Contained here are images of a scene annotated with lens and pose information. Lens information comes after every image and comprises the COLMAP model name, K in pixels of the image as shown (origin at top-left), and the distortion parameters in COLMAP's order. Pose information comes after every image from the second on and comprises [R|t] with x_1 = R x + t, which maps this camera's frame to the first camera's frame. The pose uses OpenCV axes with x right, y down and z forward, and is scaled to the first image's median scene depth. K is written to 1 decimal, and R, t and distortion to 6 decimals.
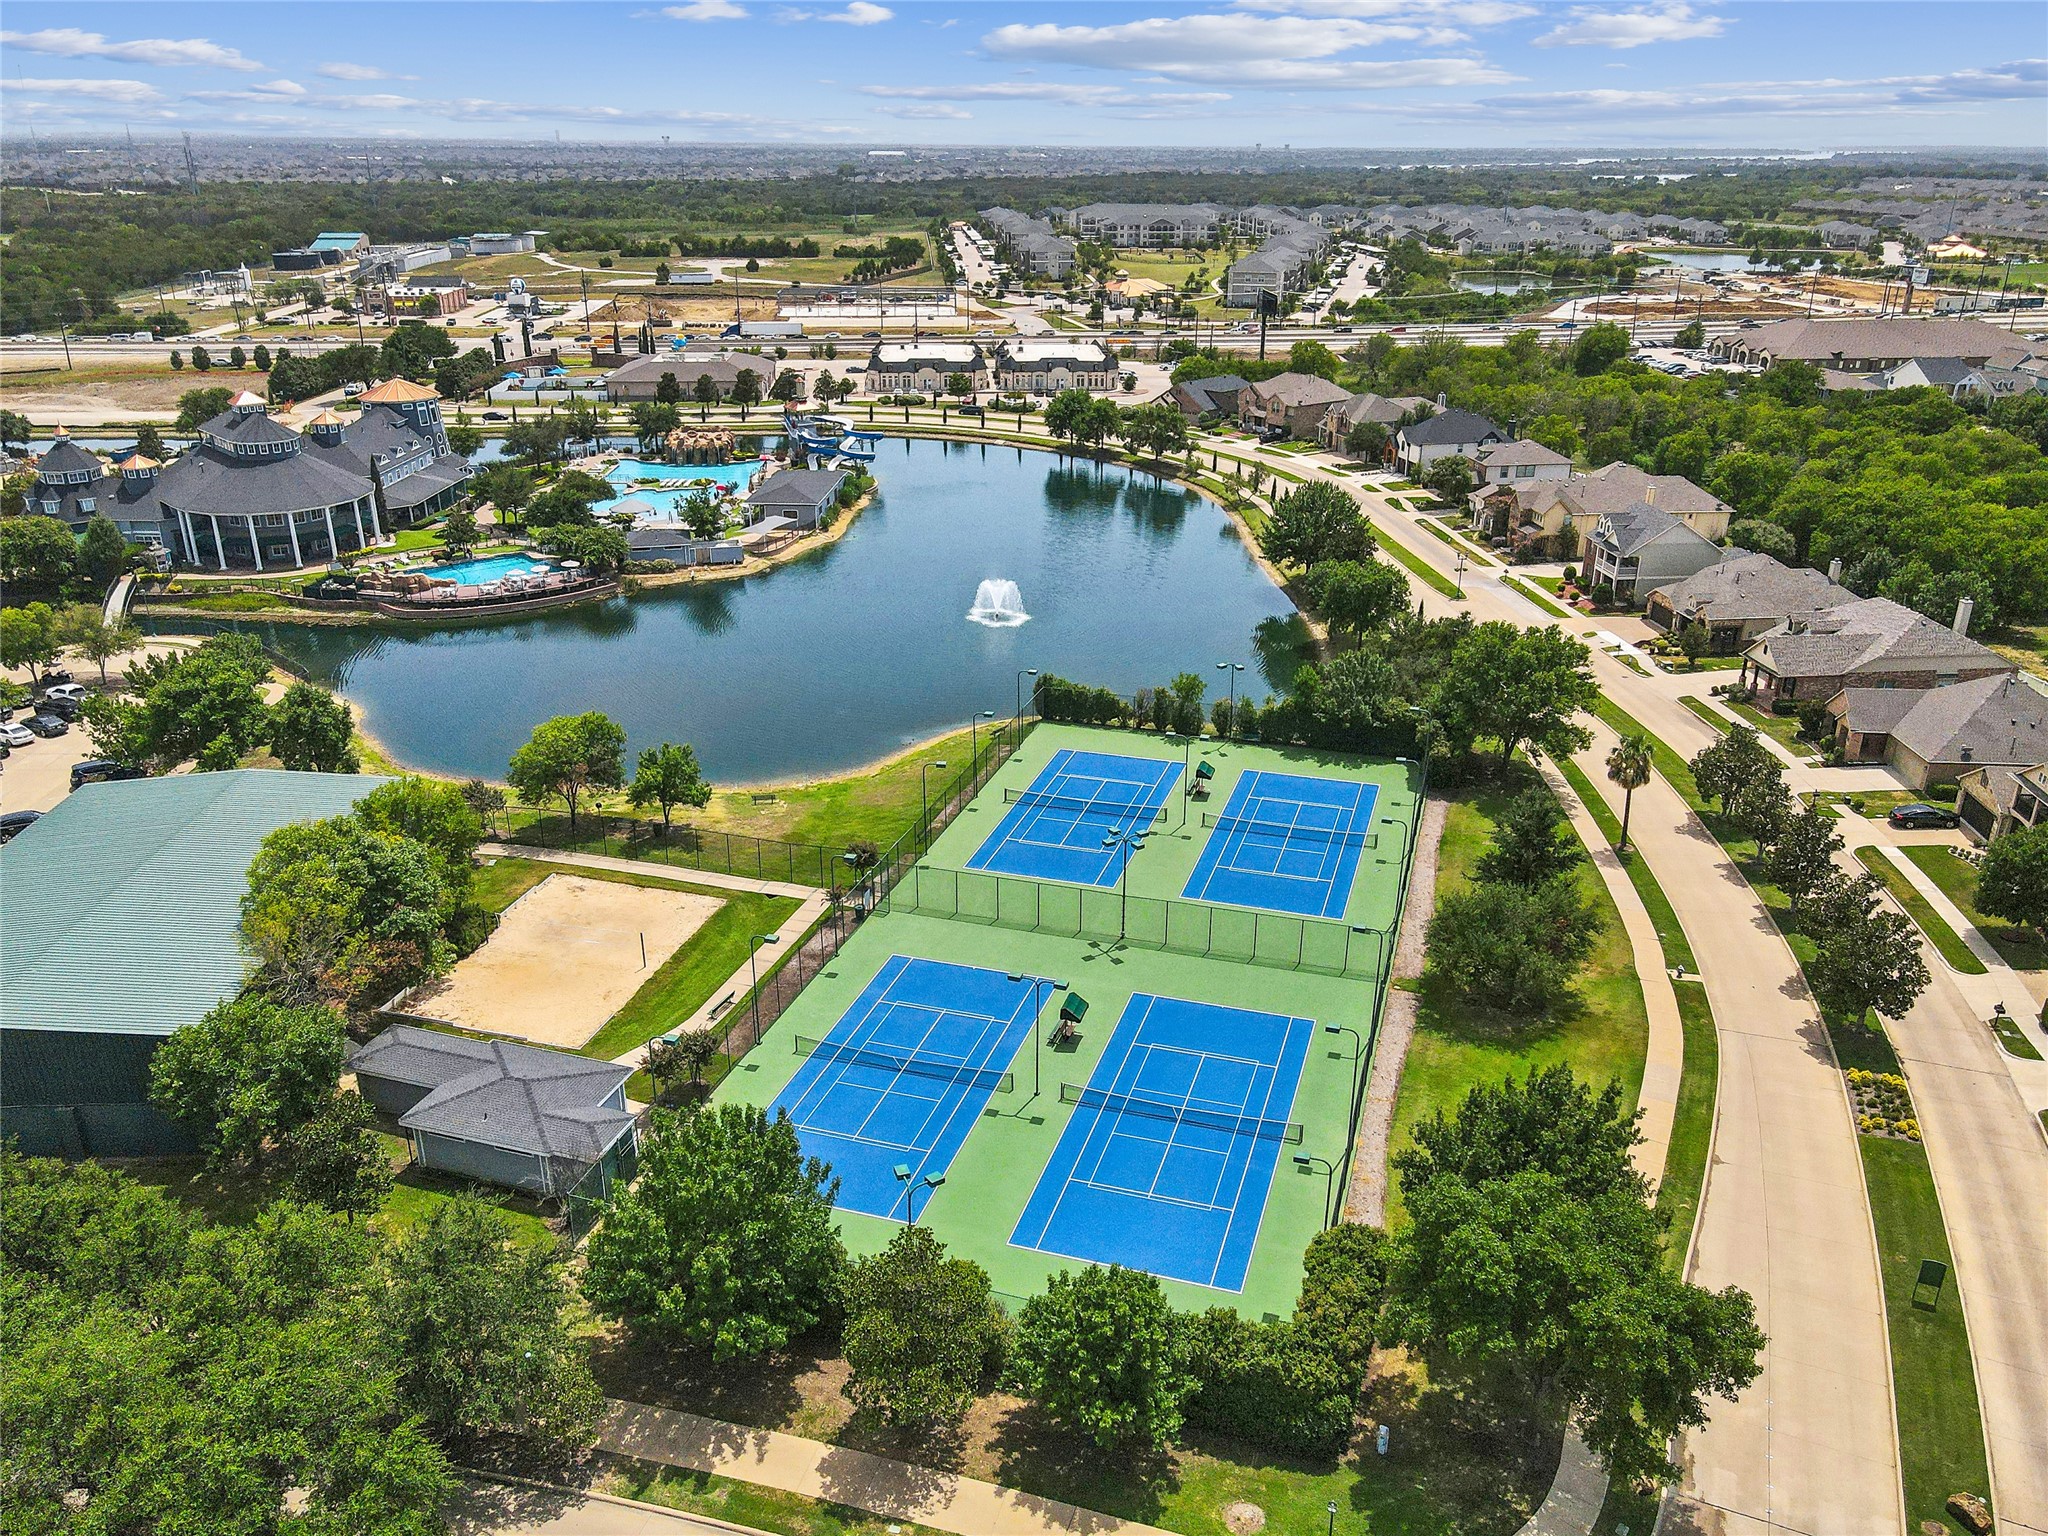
lens RADIAL K [[1490.3, 0, 1047.3], [0, 1490.3, 767.1], [0, 0, 1]] dist [-0.007525, 0.048318]
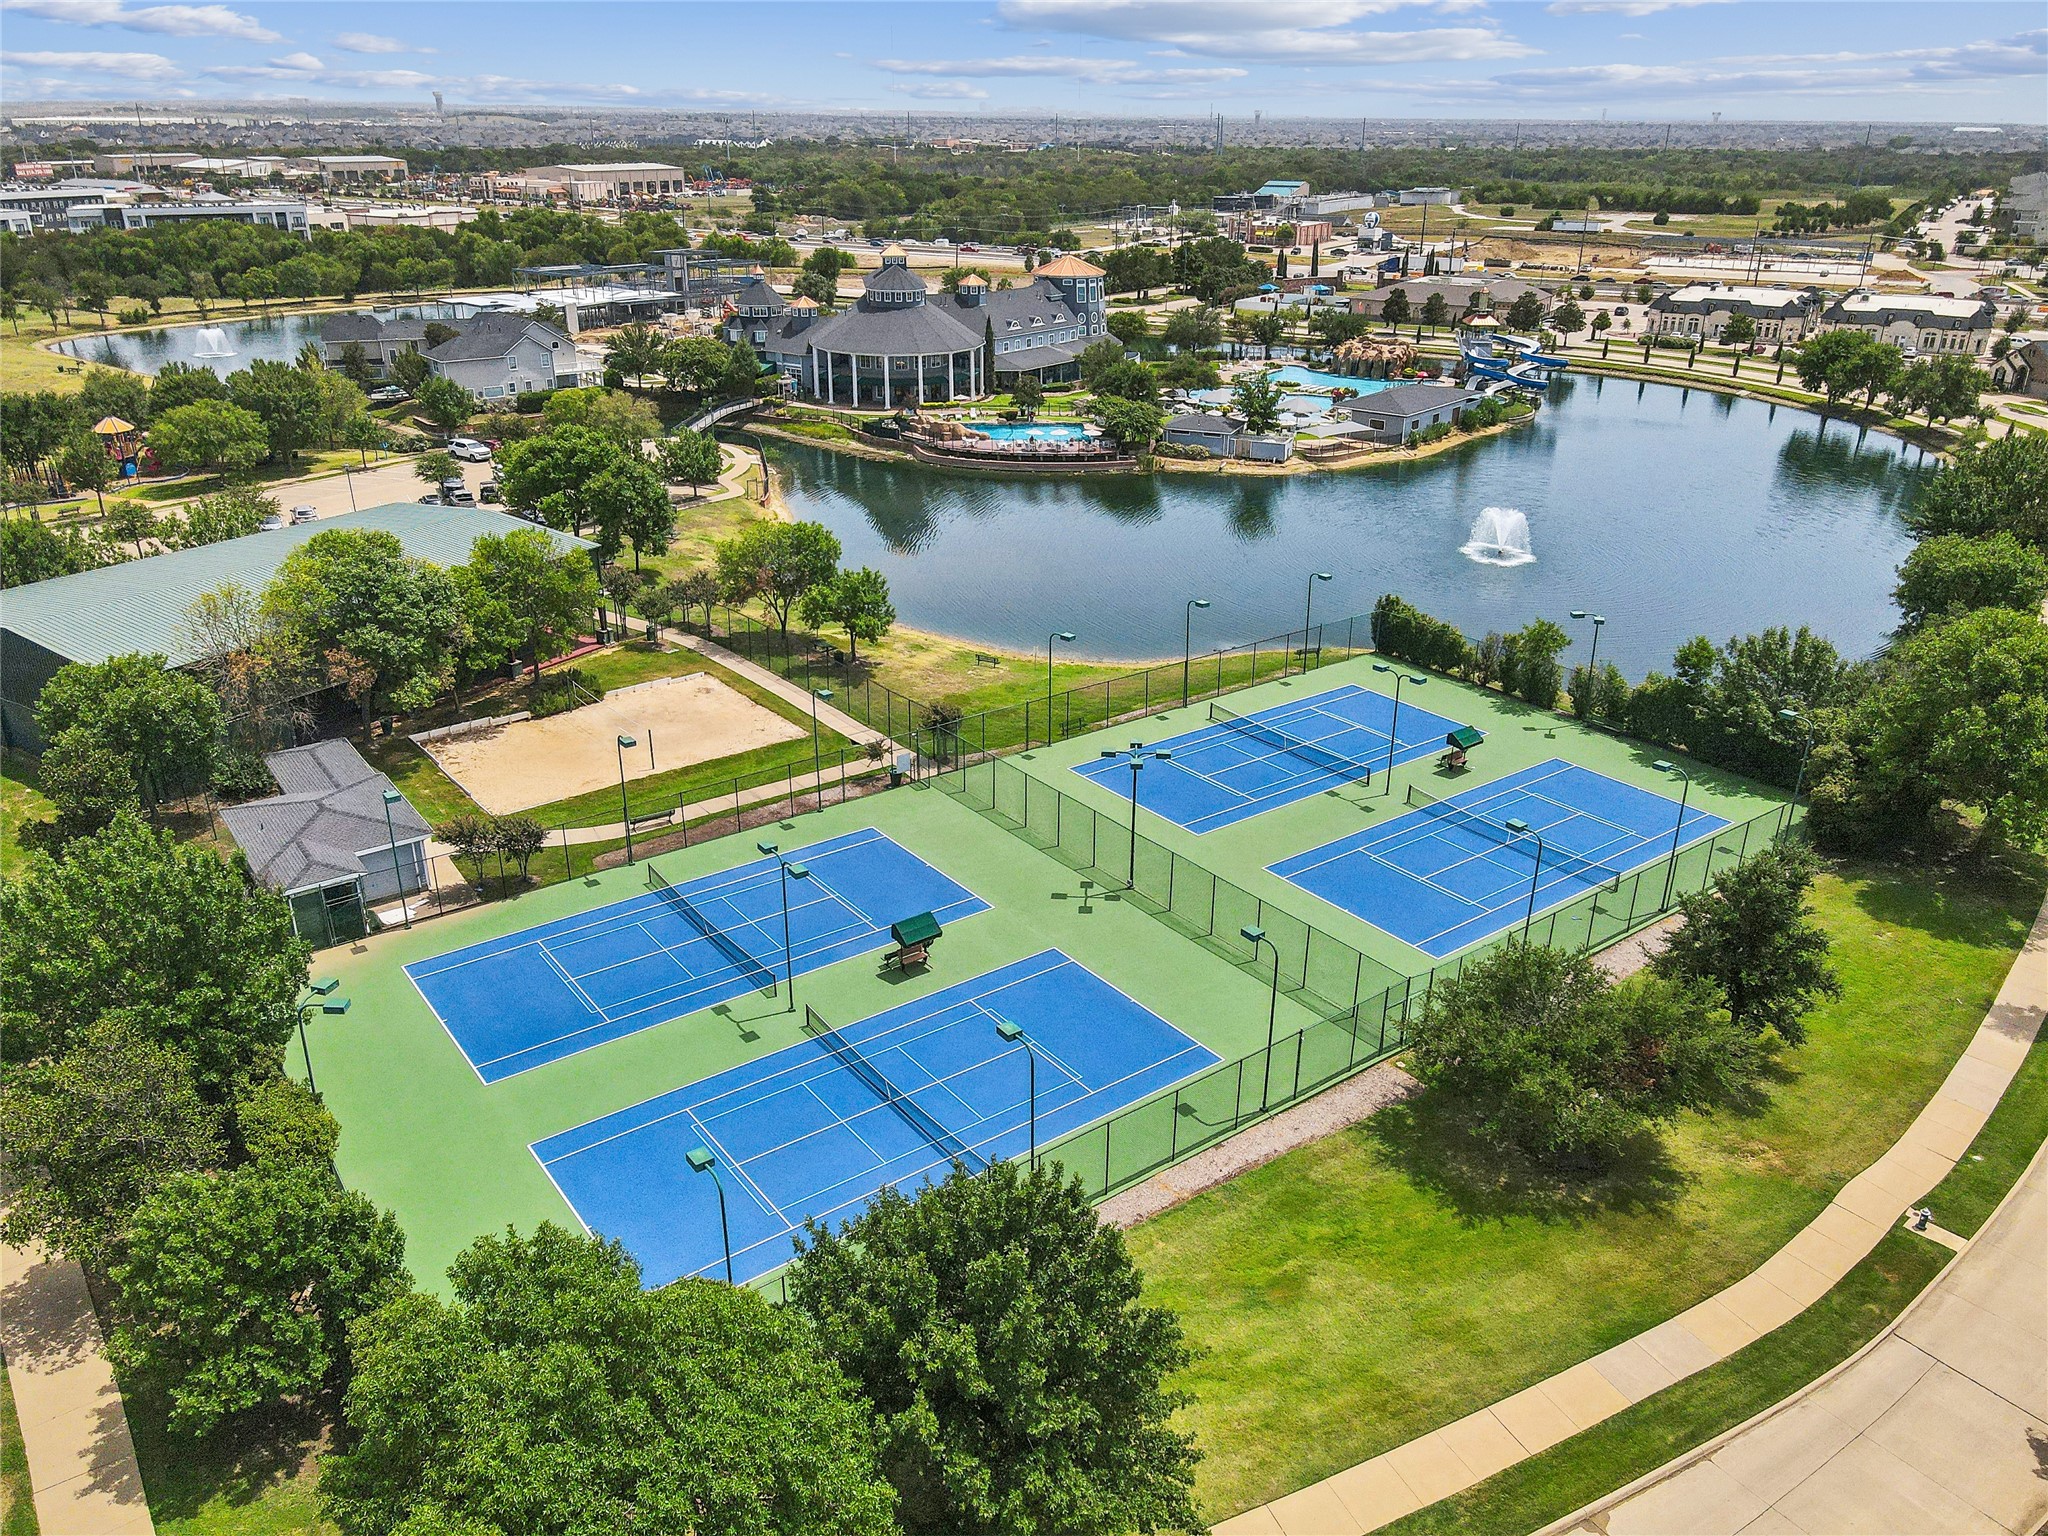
lens RADIAL K [[1490.3, 0, 1047.3], [0, 1490.3, 767.1], [0, 0, 1]] dist [-0.007525, 0.048318]
pose [[0.816186, 0.233377, -0.528560, 0.222387], [-0.226102, 0.970852, 0.079525, 0.002928], [0.531713, 0.054602, 0.845163, 0.191719]]
